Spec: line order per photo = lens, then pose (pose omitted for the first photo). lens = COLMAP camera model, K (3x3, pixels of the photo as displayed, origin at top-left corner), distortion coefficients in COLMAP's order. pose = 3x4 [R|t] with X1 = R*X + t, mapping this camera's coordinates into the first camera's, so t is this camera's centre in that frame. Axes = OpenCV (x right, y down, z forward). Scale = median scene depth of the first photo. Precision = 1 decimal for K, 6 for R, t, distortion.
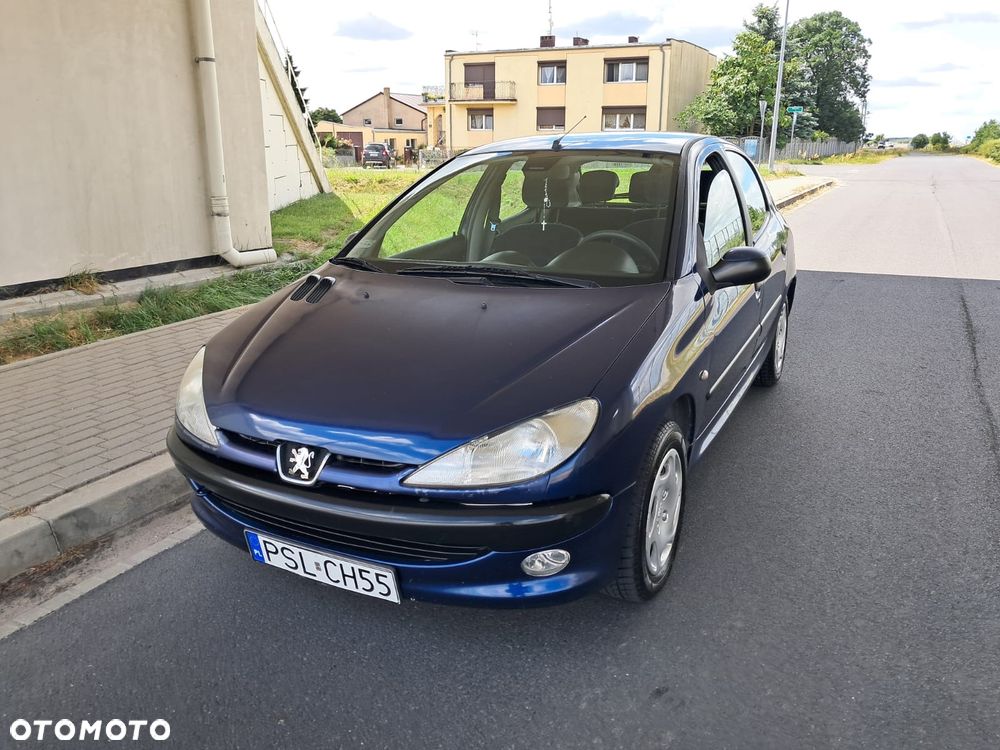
lens RADIAL K [[790.7, 0, 495.3], [0, 790.7, 363.3], [0, 0, 1]] dist [0.017910, -0.009047]
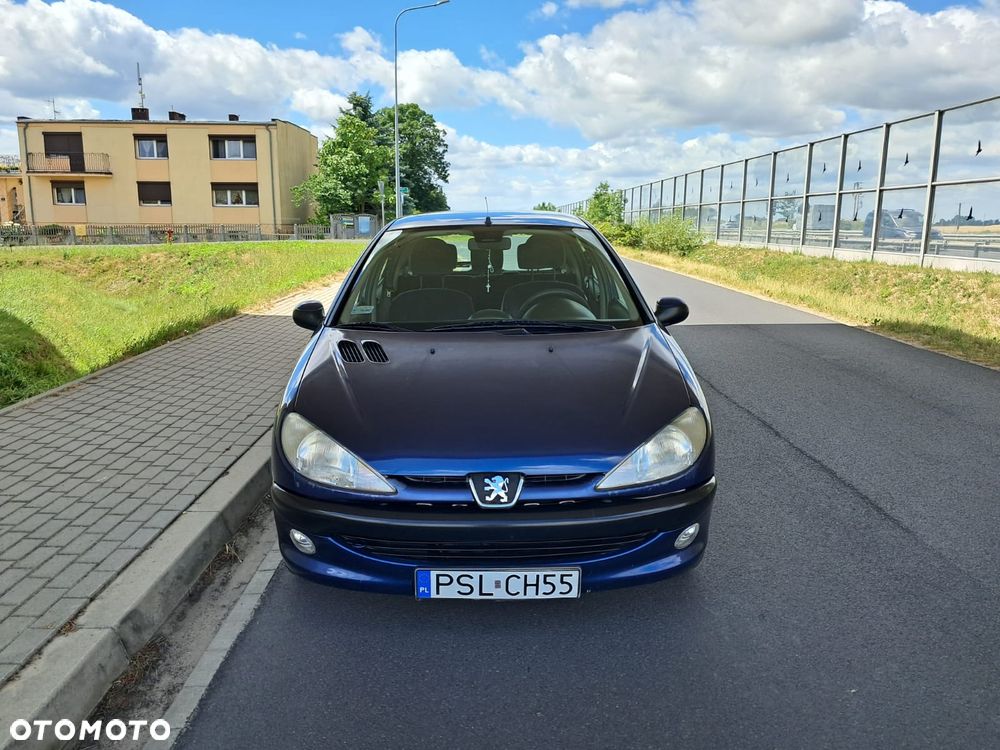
lens RADIAL K [[794.4, 0, 490.9], [0, 794.4, 372.7], [0, 0, 1]] dist [0.013660, -0.013280]
pose [[0.882811, -0.088008, 0.461410, -0.034965], [0.125077, 0.990871, -0.050312, 0.000678], [-0.452770, 0.102127, 0.885759, -0.001206]]
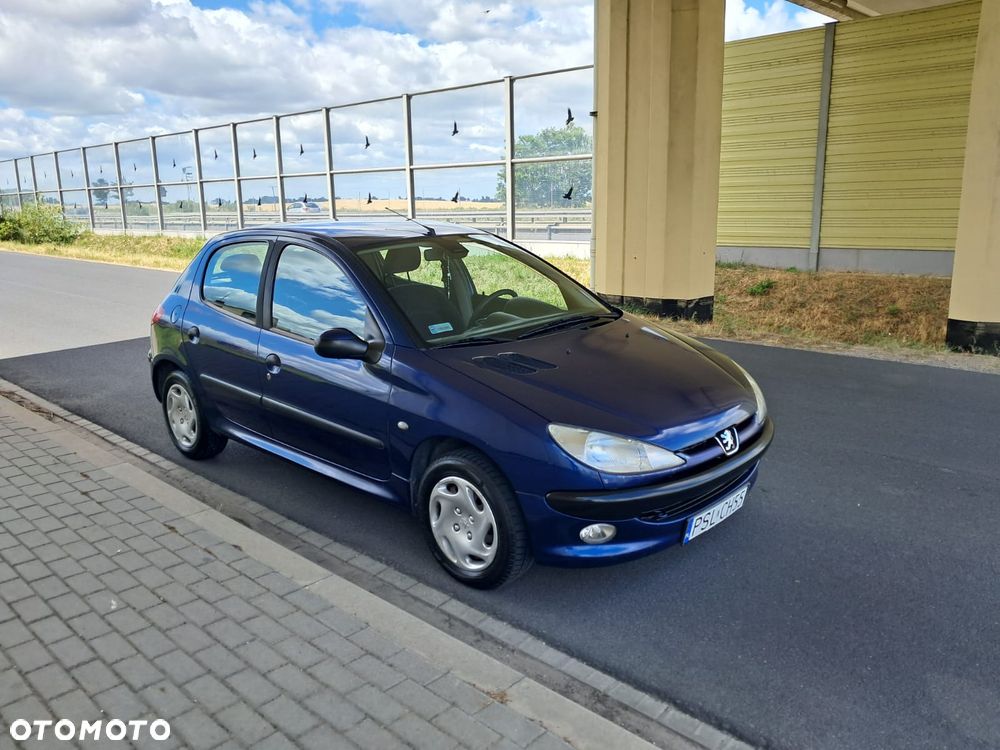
lens RADIAL K [[783.1, 0, 502.0], [0, 783.1, 362.9], [0, 0, 1]] dist [0.005898, -0.002341]
pose [[0.264813, -0.206952, 0.941831, -0.079502], [0.278738, 0.951433, 0.130690, -0.015167], [-0.923136, 0.227915, 0.309638, 0.041143]]
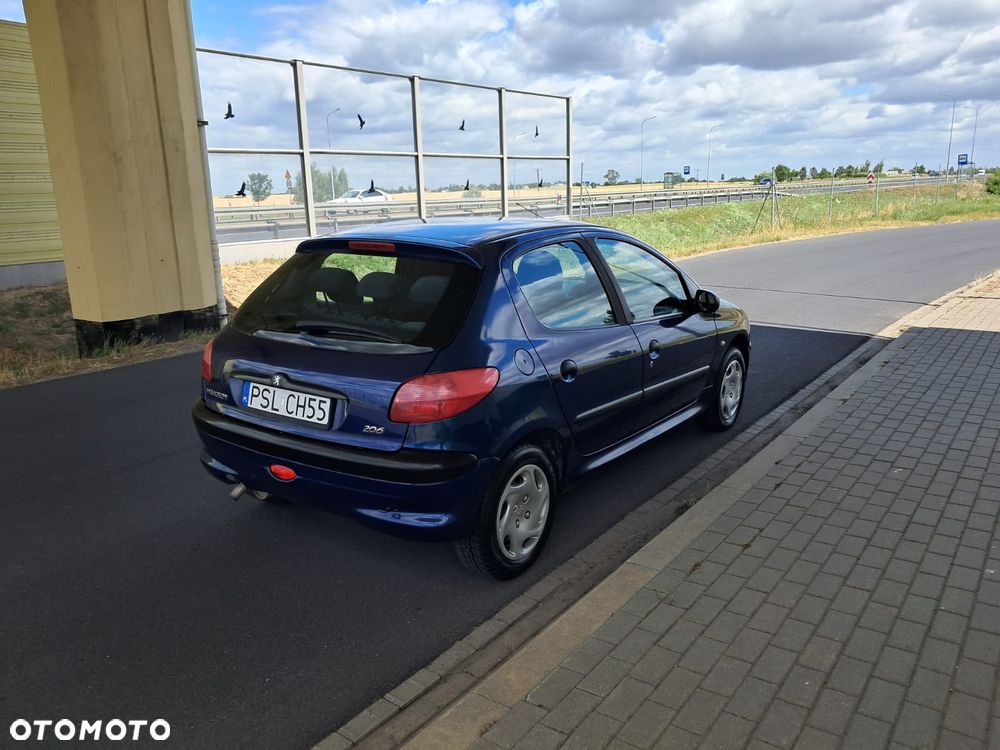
lens RADIAL K [[794.4, 0, 490.9], [0, 794.4, 372.7], [0, 0, 1]] dist [0.013660, -0.013280]
pose [[-0.989238, -0.010596, 0.145932, -0.002335], [0.060971, 0.876803, 0.476969, -0.051425], [-0.133007, 0.480733, -0.866720, 0.168780]]
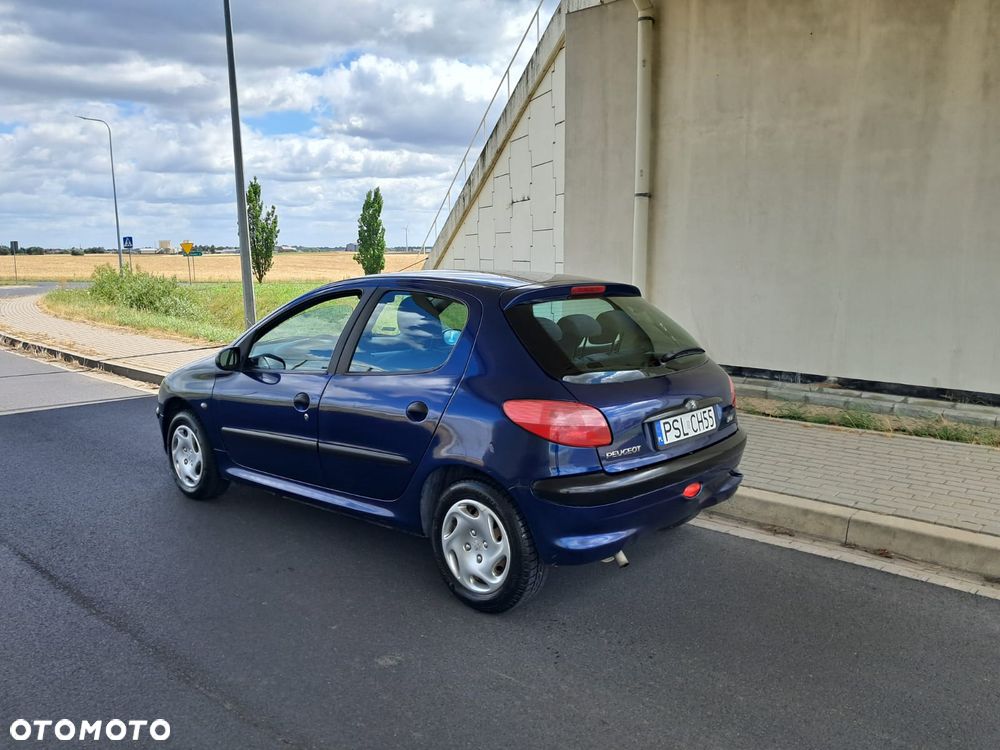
lens RADIAL K [[802.1, 0, 516.4], [0, 802.1, 374.0], [0, 0, 1]] dist [-0.008657, -0.004668]
pose [[-0.245430, 0.147966, -0.958056, 0.101490], [-0.252410, 0.944441, 0.210524, -0.033907], [0.935977, 0.293492, -0.194446, 0.110873]]
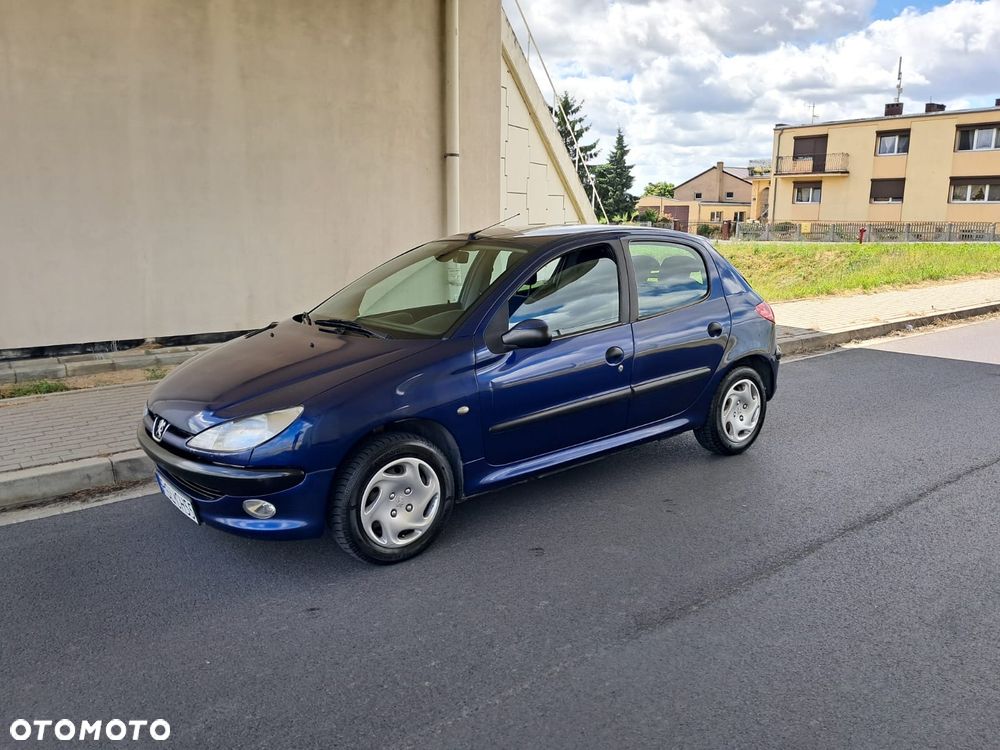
lens RADIAL K [[790.7, 0, 495.3], [0, 790.7, 363.3], [0, 0, 1]] dist [0.017910, -0.009047]
pose [[0.910683, 0.077164, -0.405835, 0.048095], [-0.111685, 0.991805, -0.062039, 0.000715], [0.397722, 0.101824, 0.911838, -0.011411]]
